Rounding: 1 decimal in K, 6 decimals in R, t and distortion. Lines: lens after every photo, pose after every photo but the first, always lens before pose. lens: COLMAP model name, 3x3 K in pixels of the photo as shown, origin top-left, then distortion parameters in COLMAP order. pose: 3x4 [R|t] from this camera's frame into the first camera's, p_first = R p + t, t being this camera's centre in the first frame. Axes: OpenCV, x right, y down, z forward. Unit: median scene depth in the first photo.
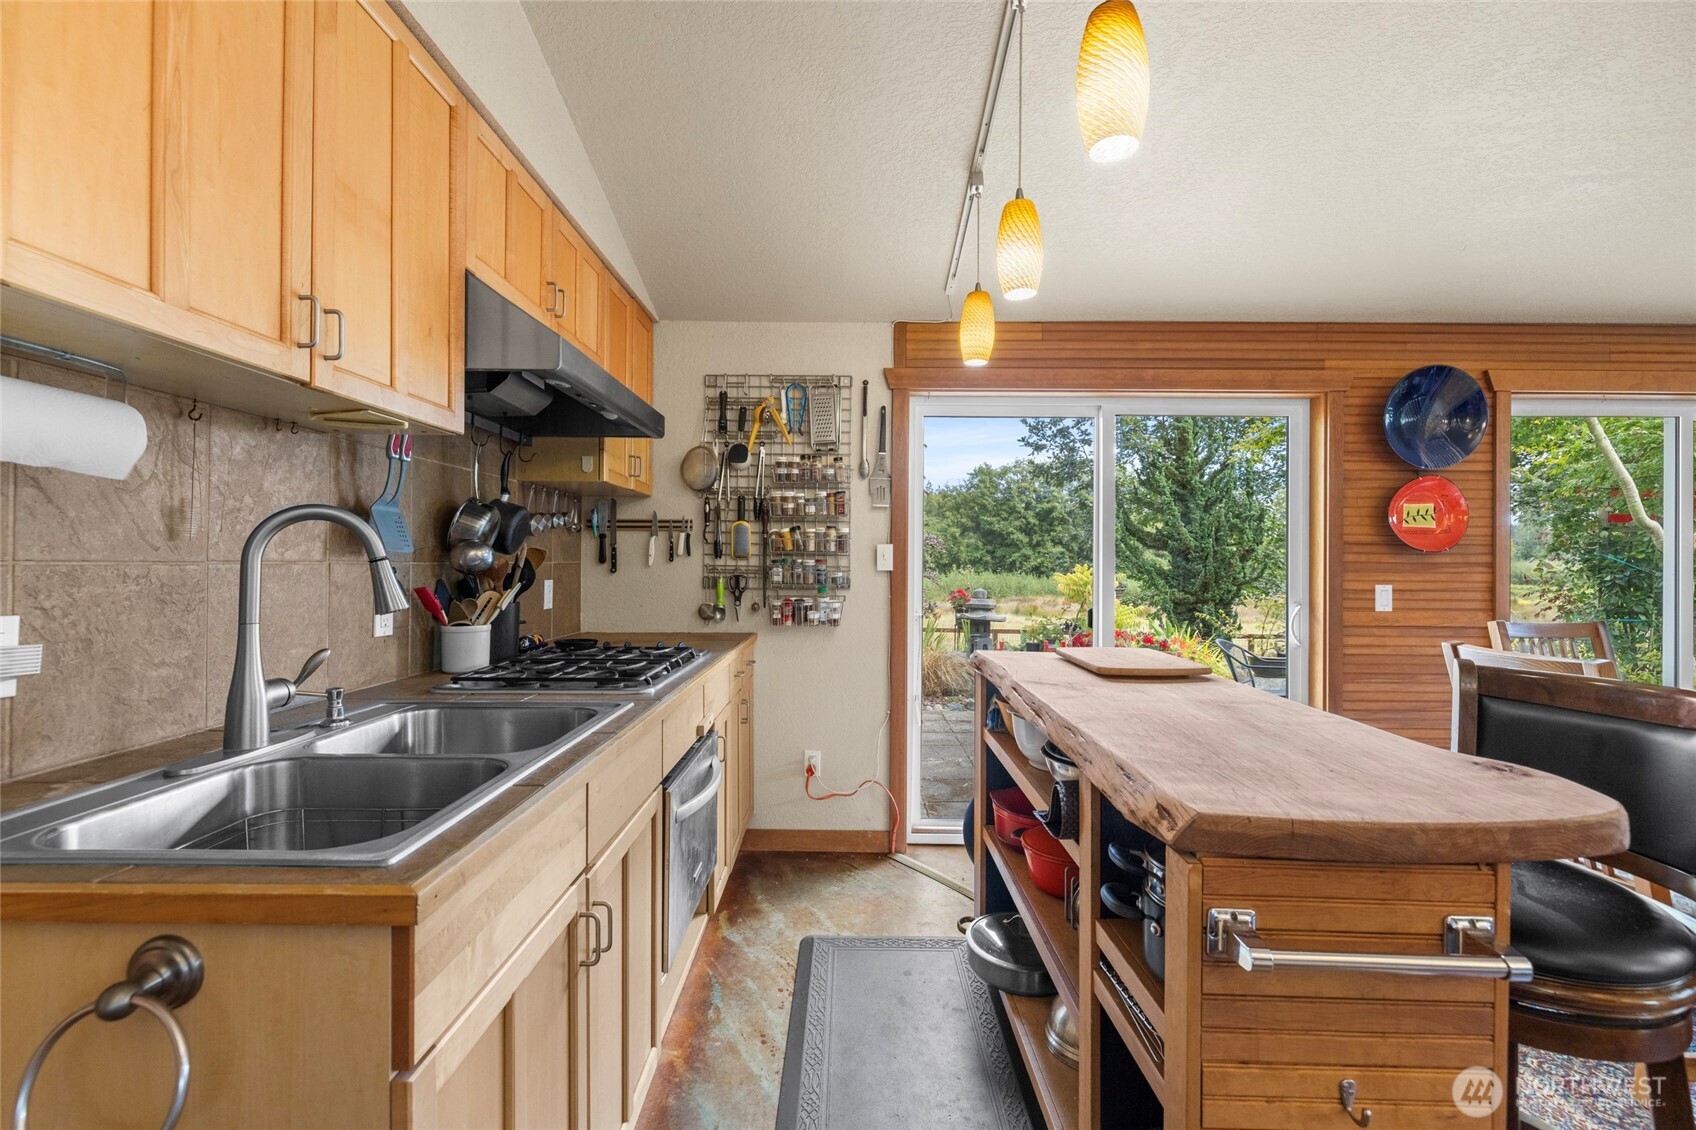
lens RADIAL K [[714.6, 0, 843.8], [0, 714.6, 556.4], [0, 0, 1]] dist [-0.001823, 0.000752]
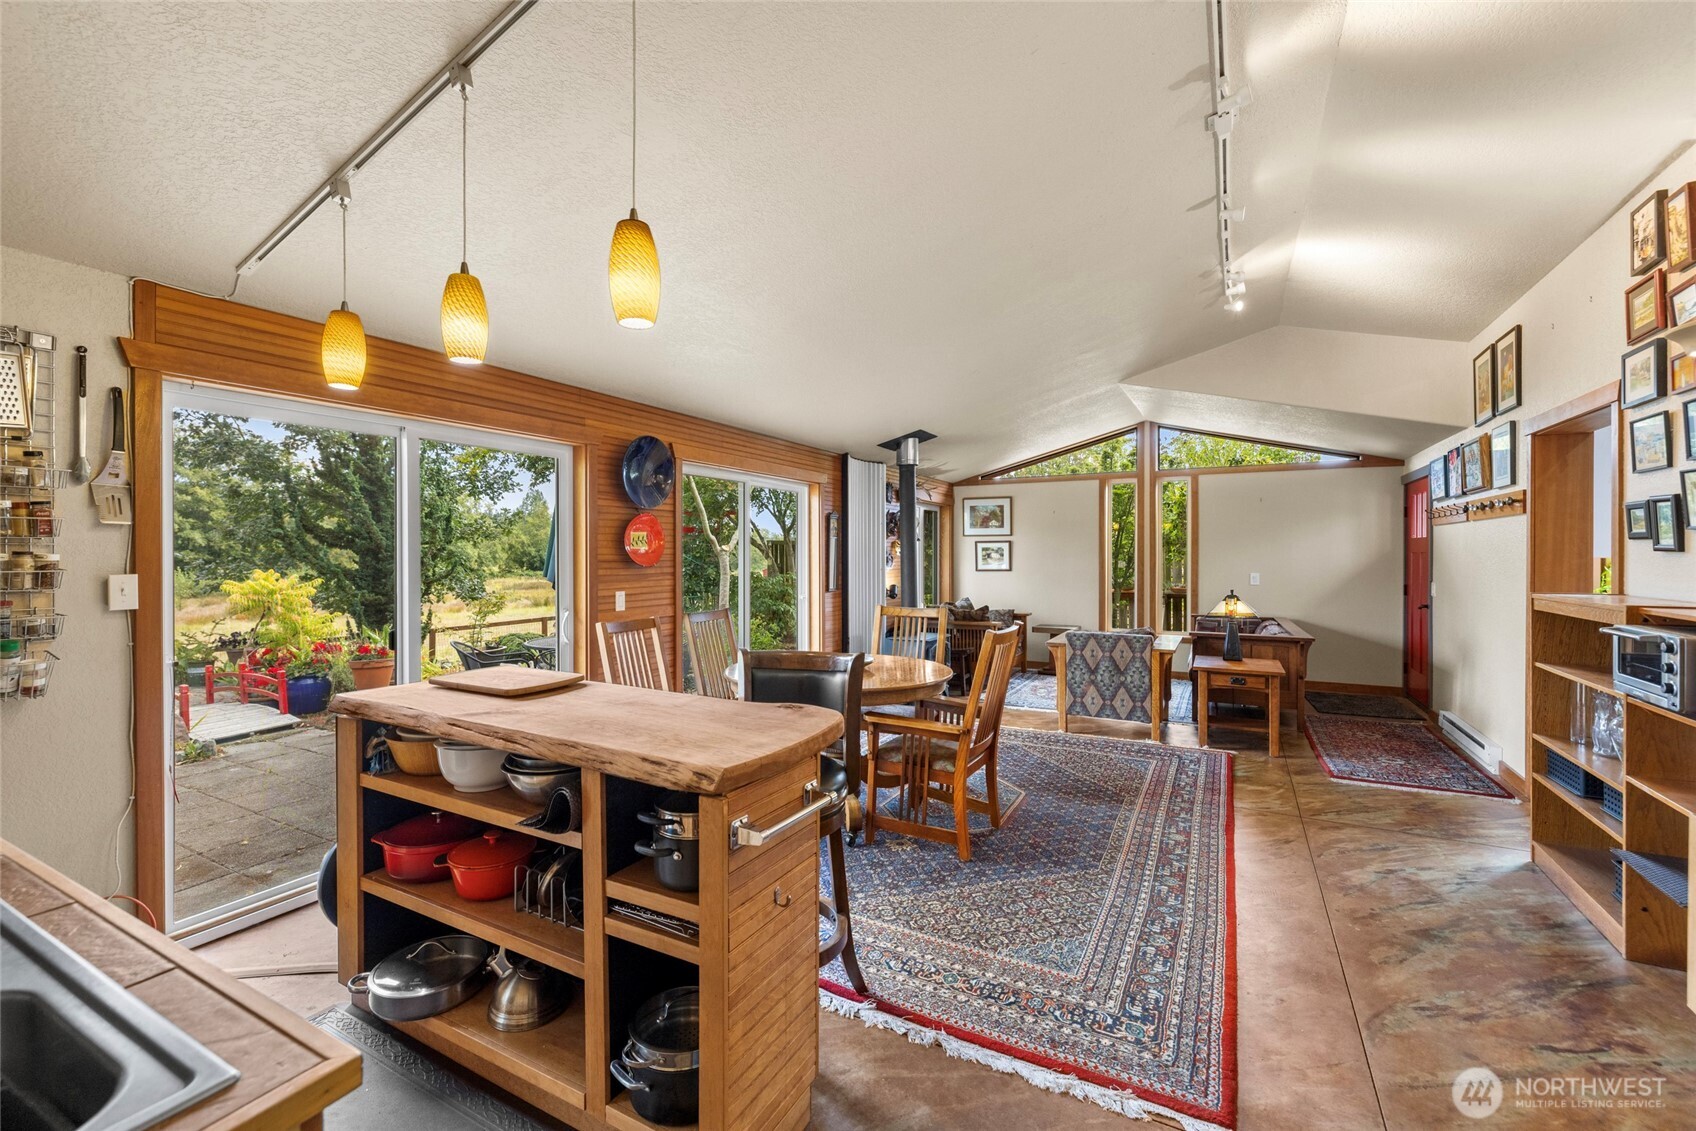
lens RADIAL K [[714.6, 0, 835.0], [0, 714.6, 554.9], [0, 0, 1]] dist [-0.001823, 0.000752]
pose [[0.476765, -0.011833, 0.878951, -0.244245], [-0.000190, 0.999908, 0.013564, -0.047977], [-0.879031, -0.006634, 0.476719, -0.007793]]
